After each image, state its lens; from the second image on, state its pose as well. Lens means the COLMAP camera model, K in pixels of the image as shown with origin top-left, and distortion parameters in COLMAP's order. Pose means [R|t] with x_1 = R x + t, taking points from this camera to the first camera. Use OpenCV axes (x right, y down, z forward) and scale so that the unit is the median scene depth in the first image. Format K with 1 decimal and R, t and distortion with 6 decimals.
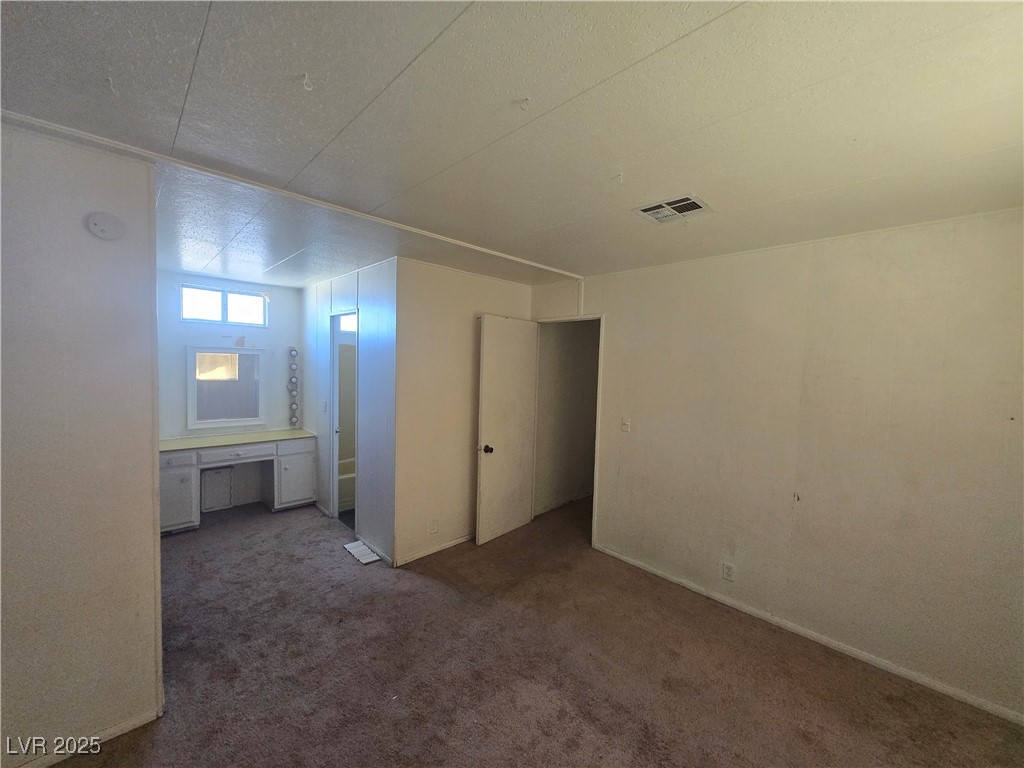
lens RADIAL K [[401.0, 0, 508.7], [0, 401.0, 385.2], [0, 0, 1]] dist [0.000616, -0.000381]
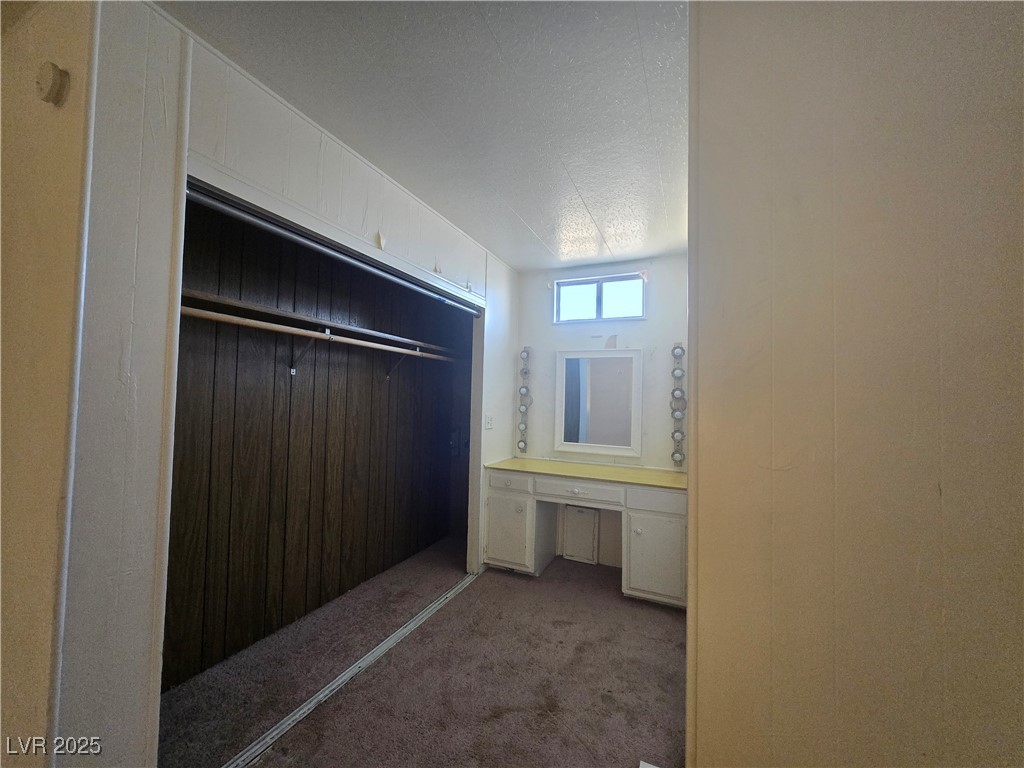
lens RADIAL K [[401.0, 0, 515.1], [0, 401.0, 379.9], [0, 0, 1]] dist [0.000616, -0.000381]
pose [[0.355703, -0.054742, -0.932994, -0.037209], [-0.058899, 0.994986, -0.080834, 0.036703], [0.932741, 0.083705, 0.350695, 0.607332]]
